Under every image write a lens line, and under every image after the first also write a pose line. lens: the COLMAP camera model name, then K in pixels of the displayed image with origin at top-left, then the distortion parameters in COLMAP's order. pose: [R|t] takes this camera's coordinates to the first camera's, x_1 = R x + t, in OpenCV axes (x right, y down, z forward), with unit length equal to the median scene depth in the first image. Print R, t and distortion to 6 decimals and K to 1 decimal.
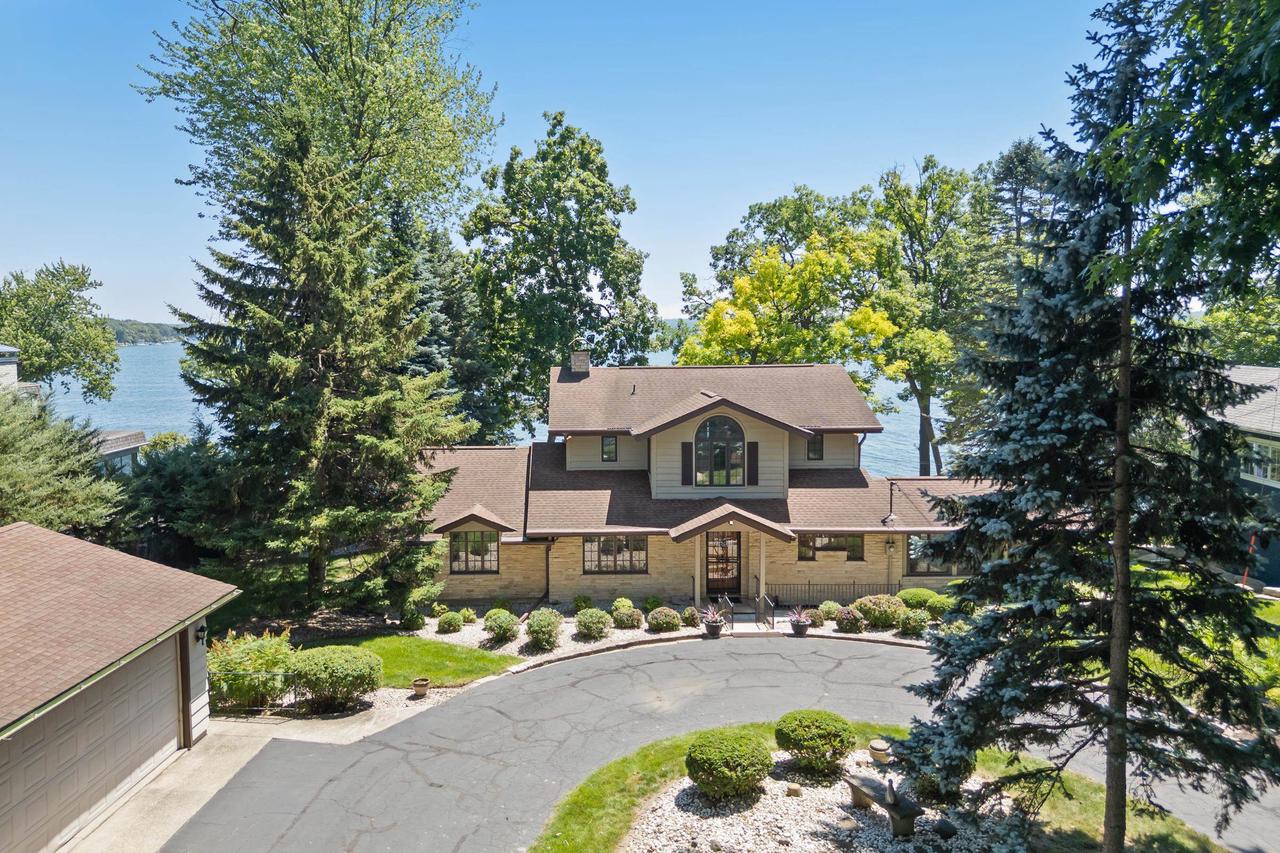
lens RADIAL K [[924.6, 0, 639.4], [0, 924.6, 418.7], [0, 0, 1]] dist [0.063377, -0.001519]
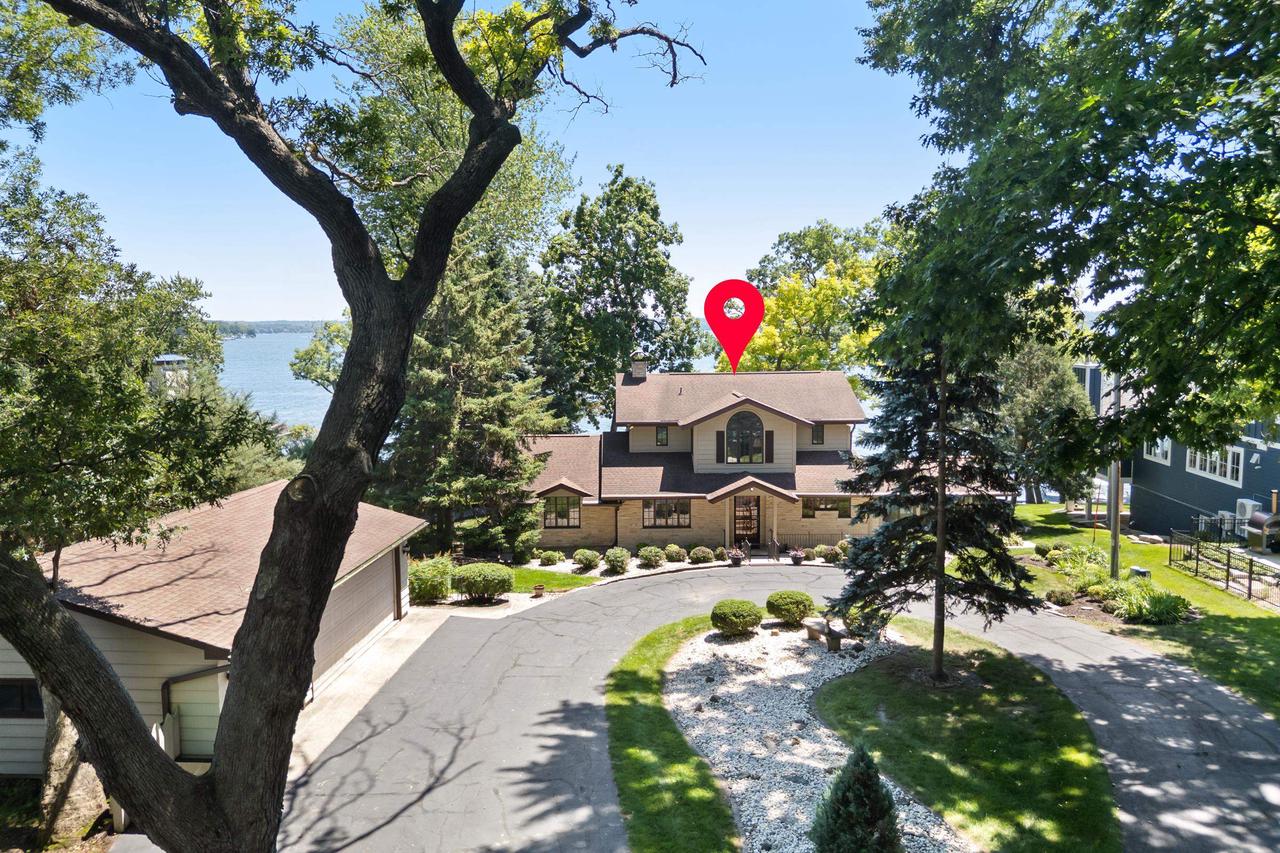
lens RADIAL K [[924.6, 0, 639.4], [0, 924.6, 418.7], [0, 0, 1]] dist [0.063377, -0.001519]
pose [[0.998650, 0.000679, -0.051934, 0.003584], [-0.000457, 0.999991, 0.004289, 0.001975], [0.051936, -0.004260, 0.998641, -0.306196]]
